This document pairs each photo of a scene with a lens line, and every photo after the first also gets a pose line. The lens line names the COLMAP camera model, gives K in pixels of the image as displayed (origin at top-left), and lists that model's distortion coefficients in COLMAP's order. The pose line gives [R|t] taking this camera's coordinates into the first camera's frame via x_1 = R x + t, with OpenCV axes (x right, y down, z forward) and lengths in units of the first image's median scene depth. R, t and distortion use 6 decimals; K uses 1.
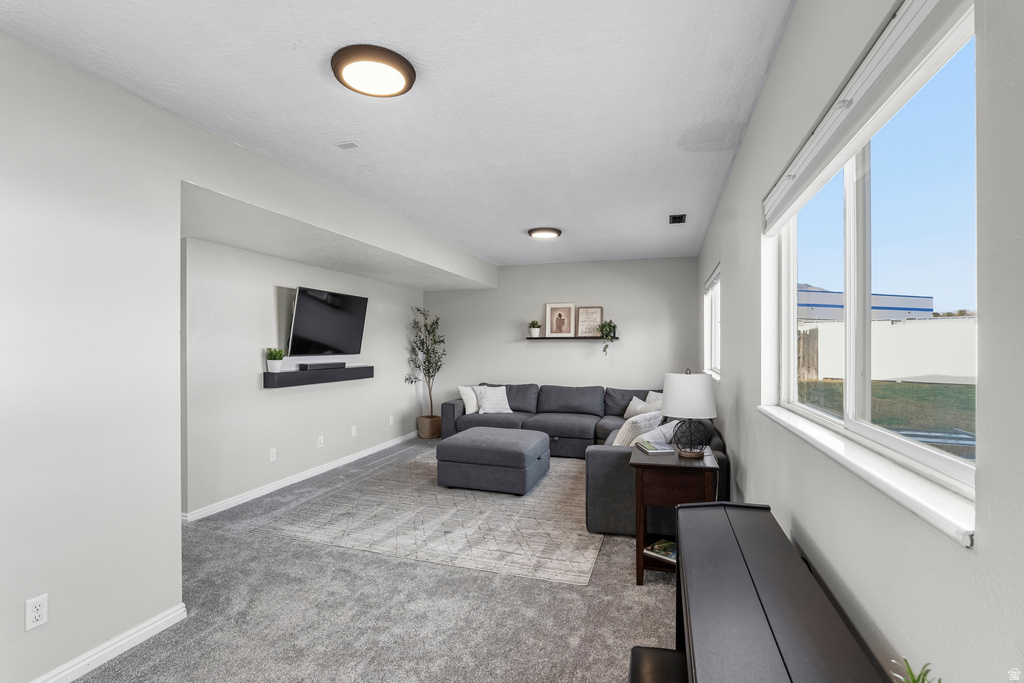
lens RADIAL K [[475.9, 0, 516.5], [0, 475.9, 344.9], [0, 0, 1]] dist [-0.020923, 0.002500]
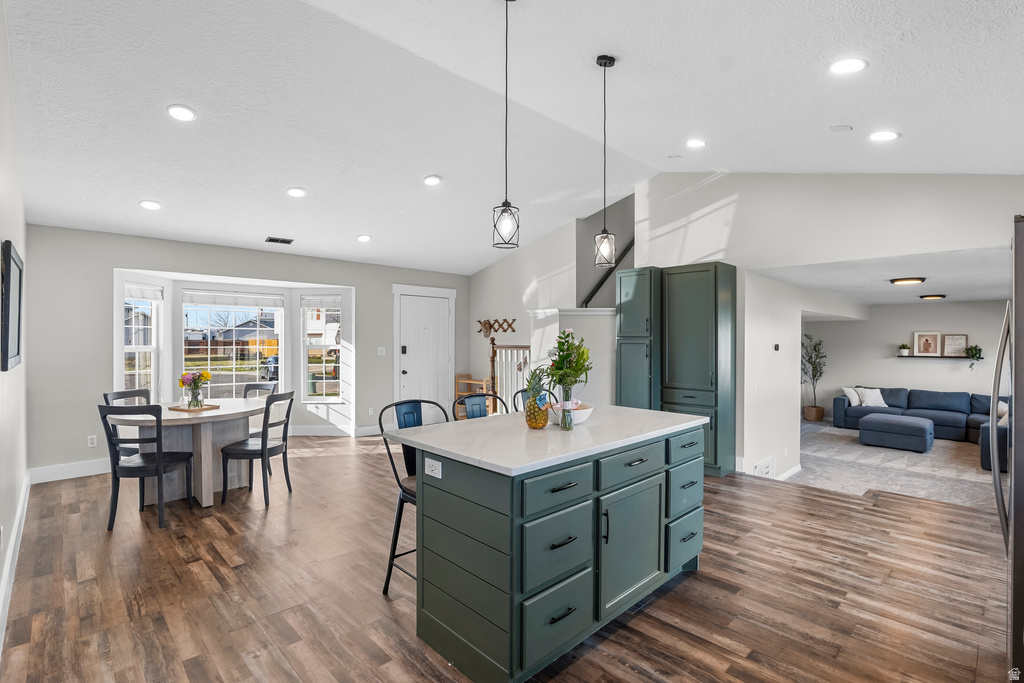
lens RADIAL K [[475.9, 0, 517.0], [0, 475.9, 337.2], [0, 0, 1]] dist [-0.020923, 0.002500]
pose [[0.882070, -0.000095, -0.471118, -0.329541], [-0.004629, 0.999950, -0.008868, -0.054258], [0.471096, 0.010003, 0.882025, -0.808596]]
